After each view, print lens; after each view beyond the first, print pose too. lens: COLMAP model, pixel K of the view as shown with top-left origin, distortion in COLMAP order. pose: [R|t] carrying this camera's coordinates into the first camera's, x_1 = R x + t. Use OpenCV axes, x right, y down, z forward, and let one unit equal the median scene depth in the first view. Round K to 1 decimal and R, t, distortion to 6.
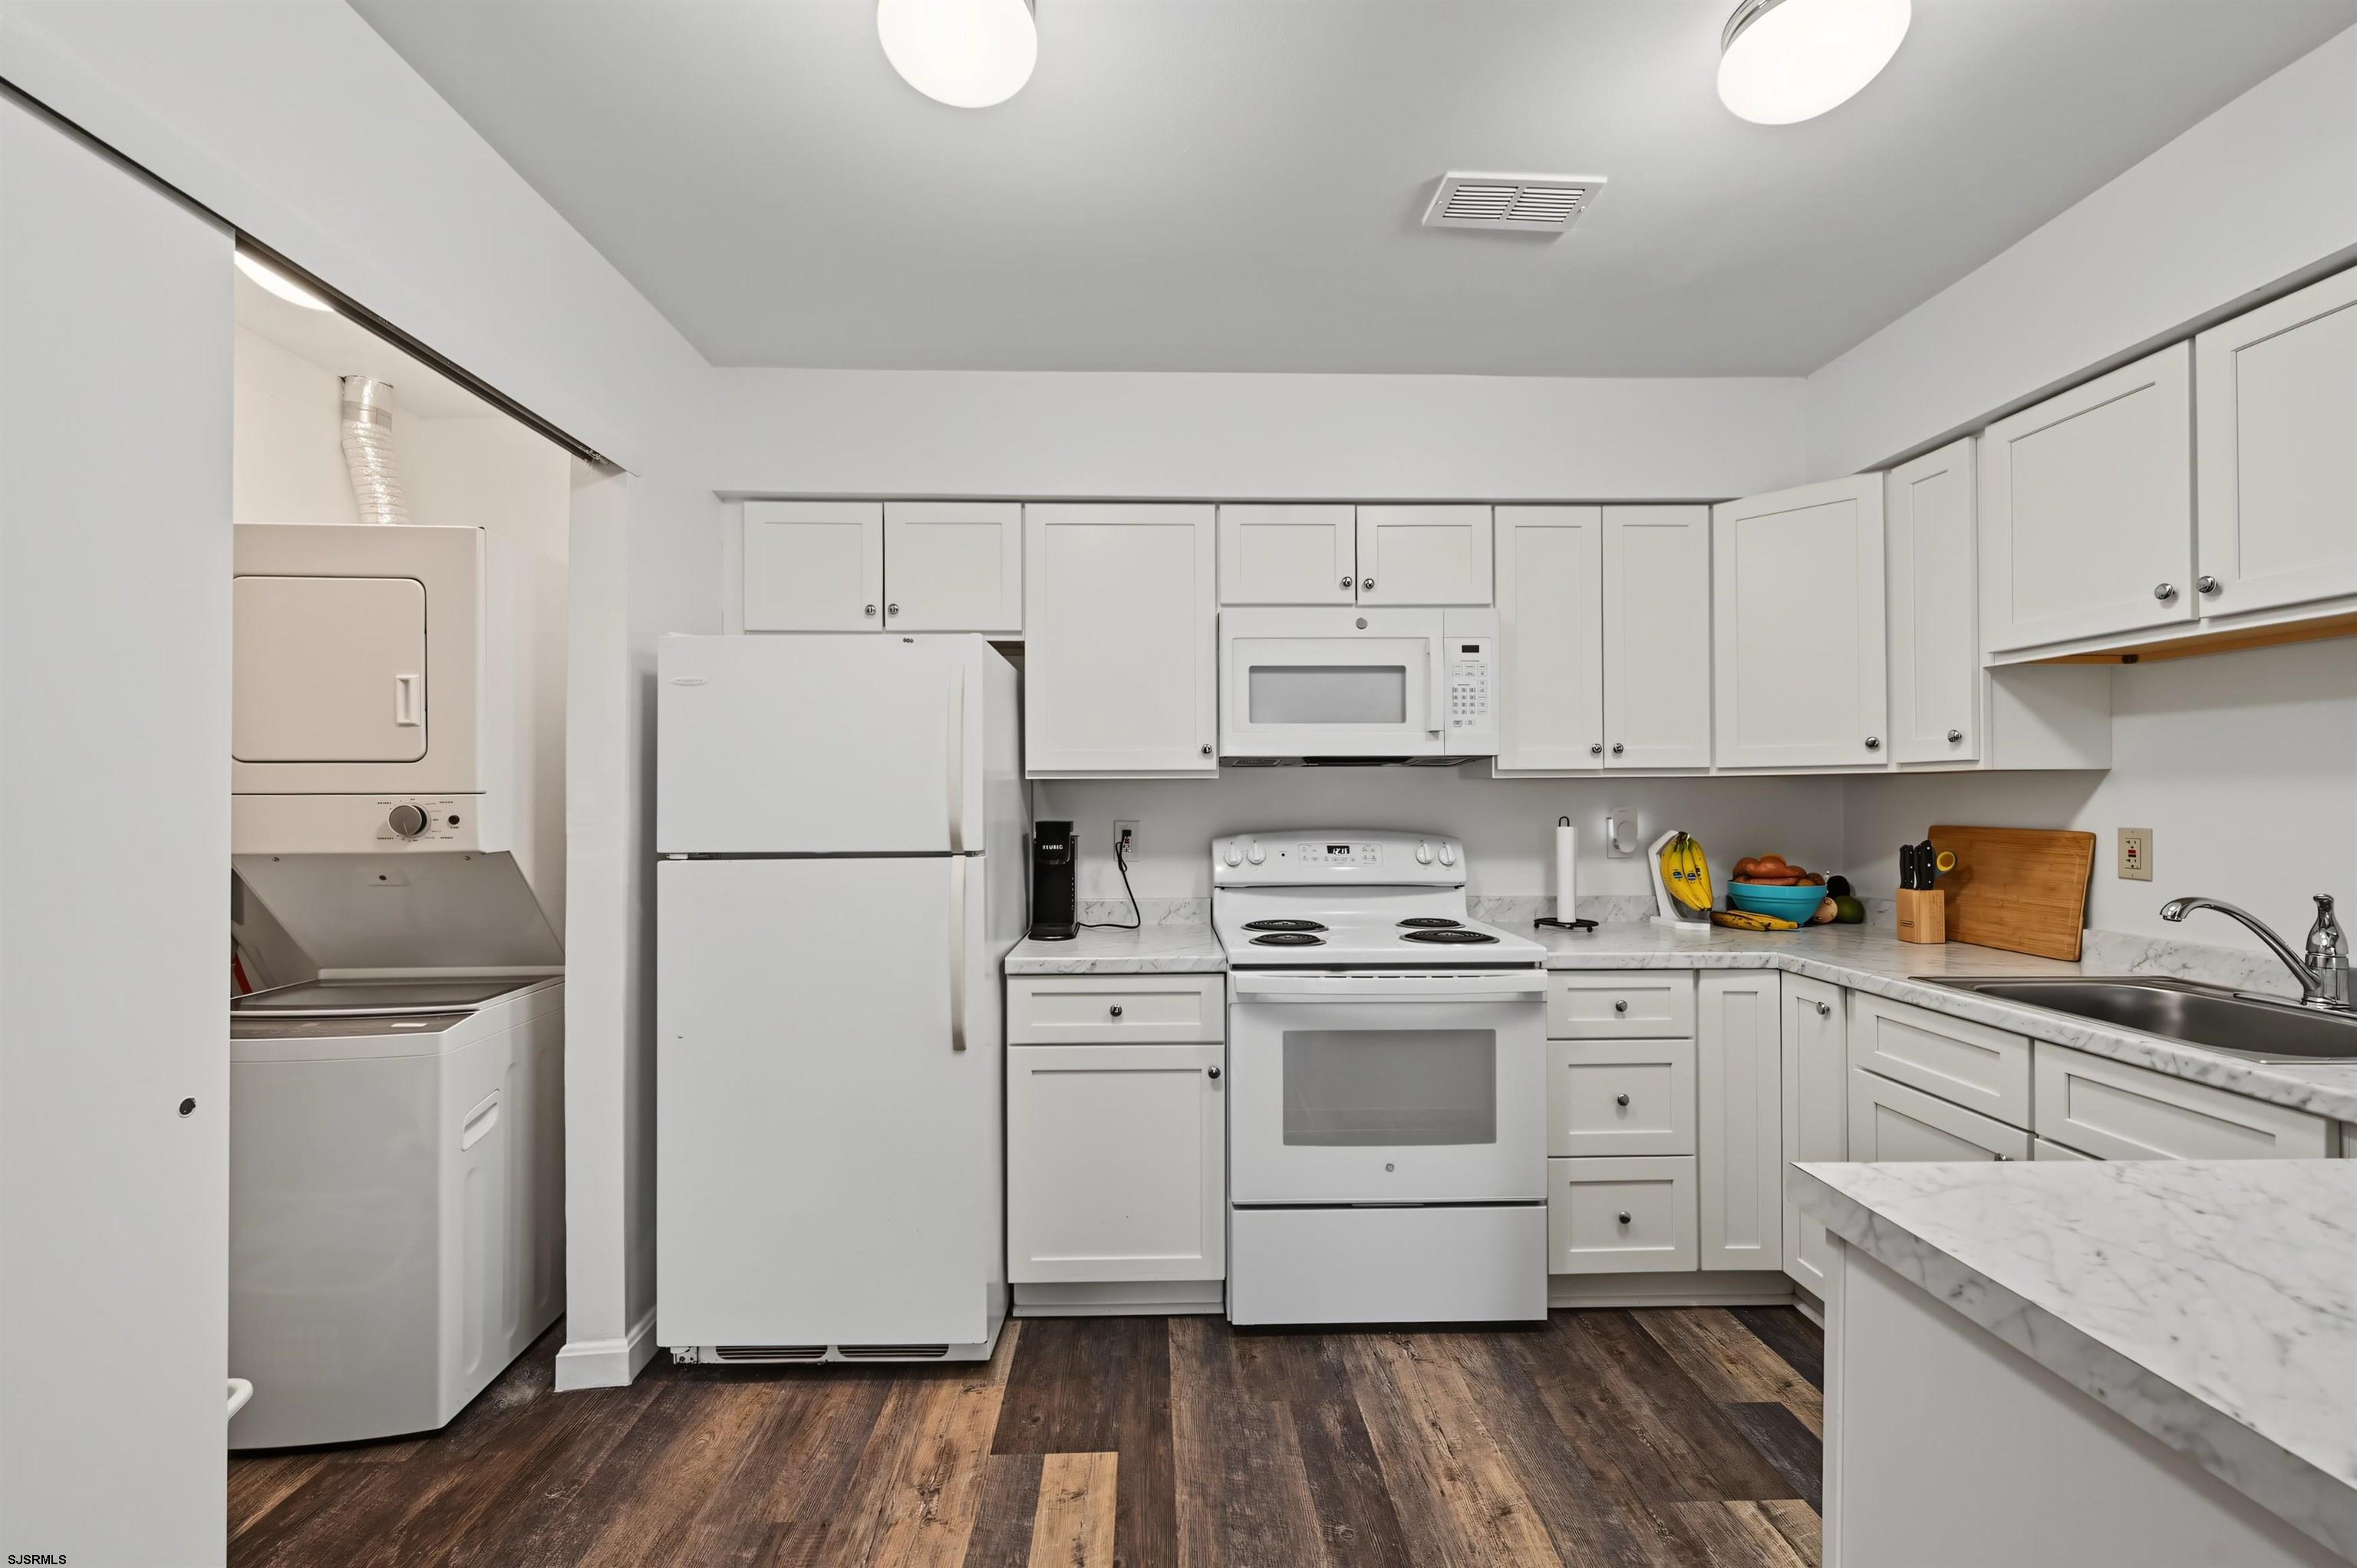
lens RADIAL K [[944.1, 0, 1162.5], [0, 944.1, 788.3], [0, 0, 1]] dist [0.001598, -0.000563]
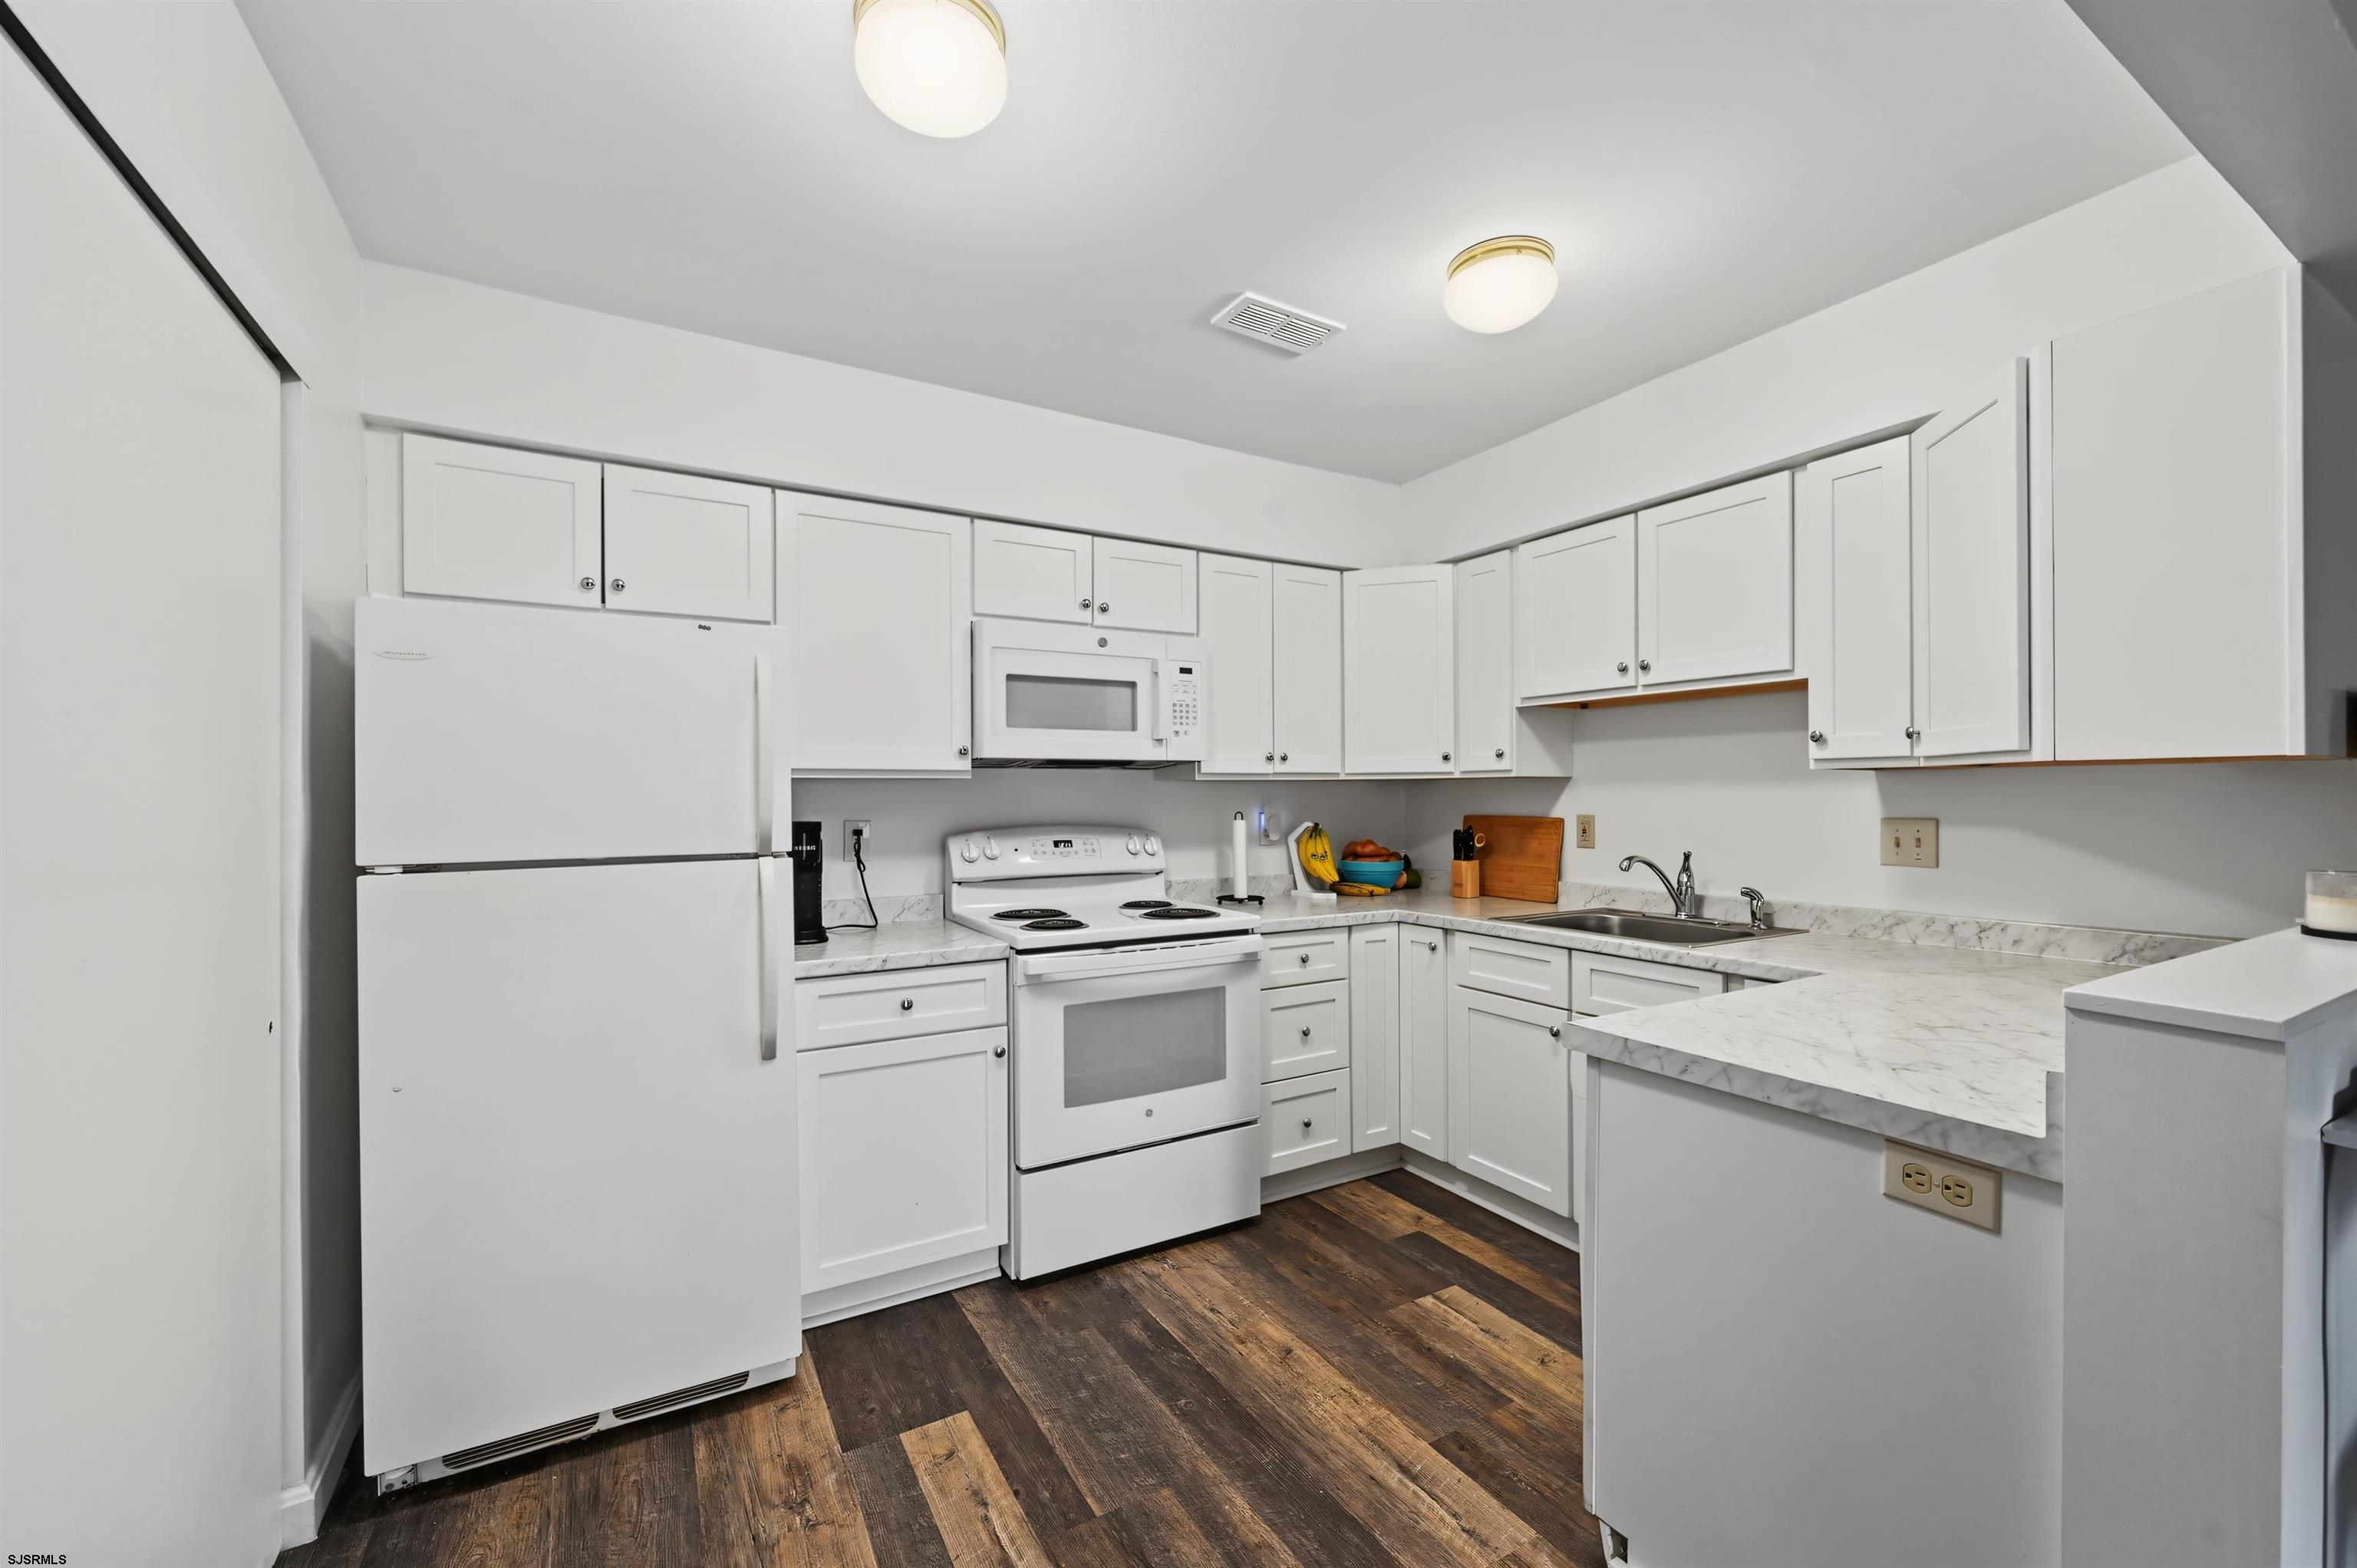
lens RADIAL K [[944.1, 0, 1164.3], [0, 944.1, 793.2], [0, 0, 1]] dist [0.001598, -0.000563]
pose [[0.877598, -0.000225, 0.479398, -0.316297], [-0.001651, 0.999993, 0.003492, 0.002361], [-0.479395, -0.003856, 0.877591, -0.033223]]
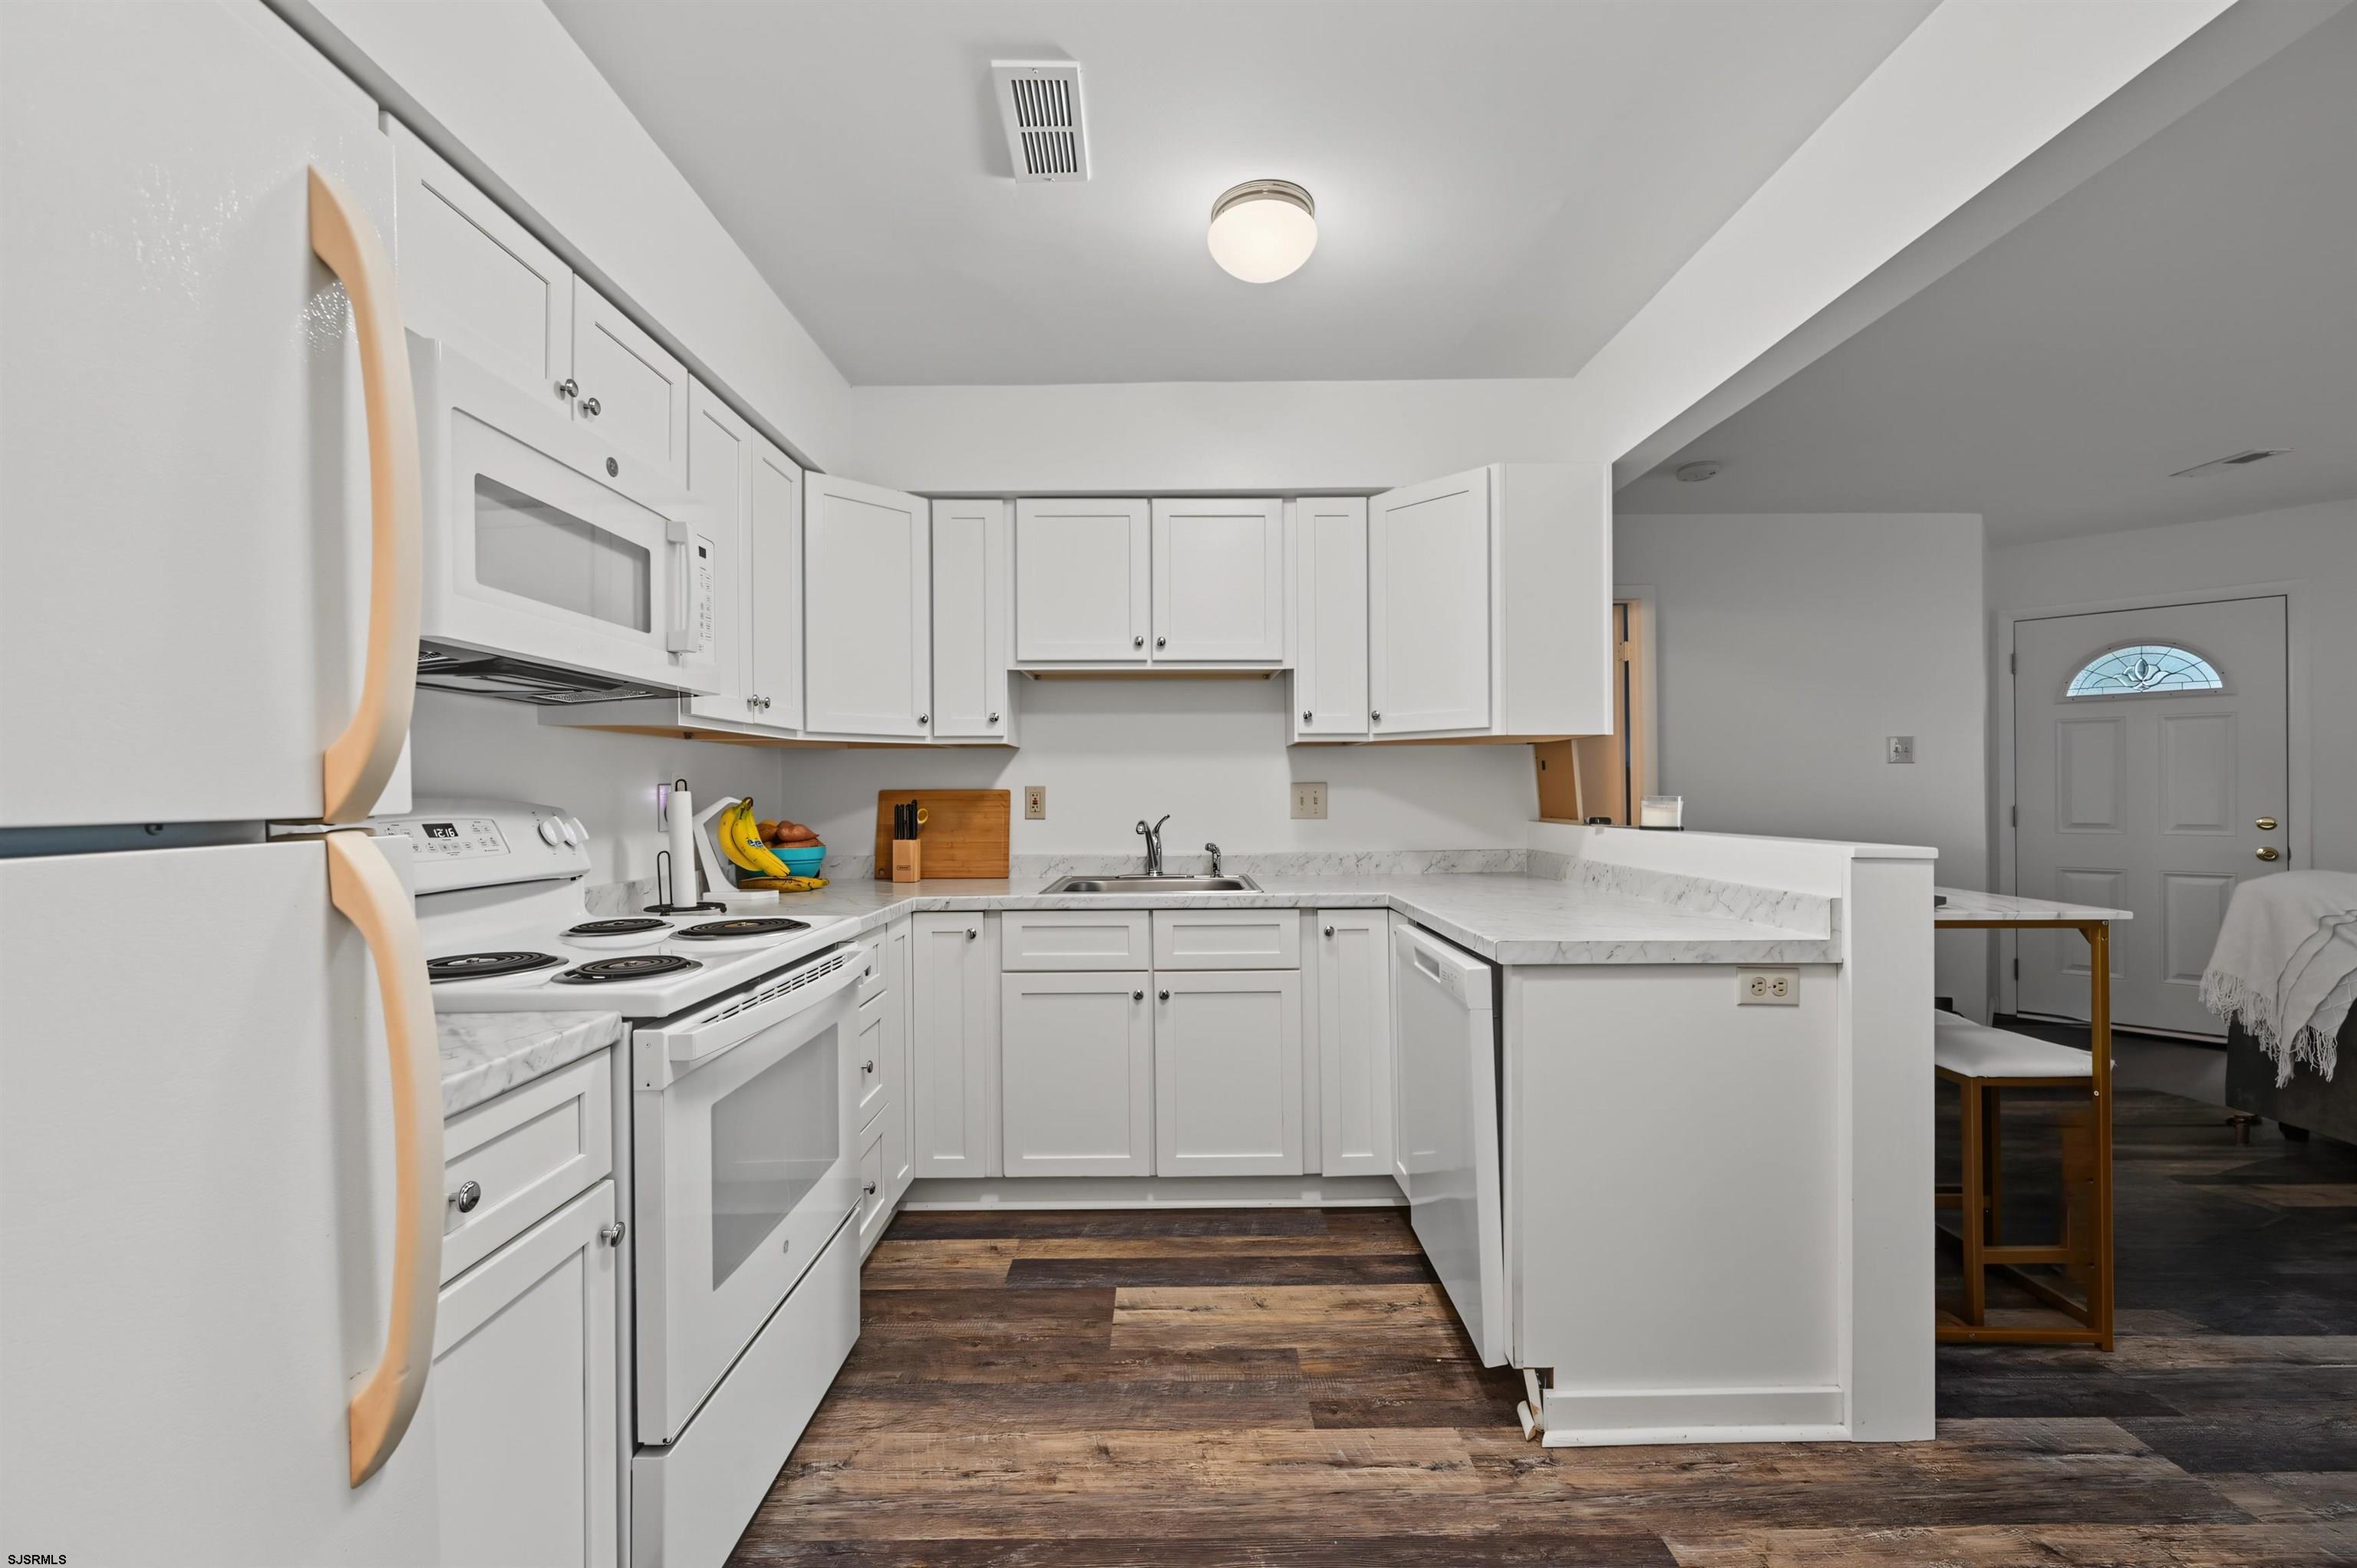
lens RADIAL K [[944.1, 0, 1177.1], [0, 944.1, 793.0], [0, 0, 1]] dist [0.001598, -0.000563]
pose [[0.007769, 0.004945, 0.999958, -0.506486], [-0.001429, 0.999987, -0.004934, 0.058864], [-0.999969, -0.001391, 0.007775, 0.725792]]
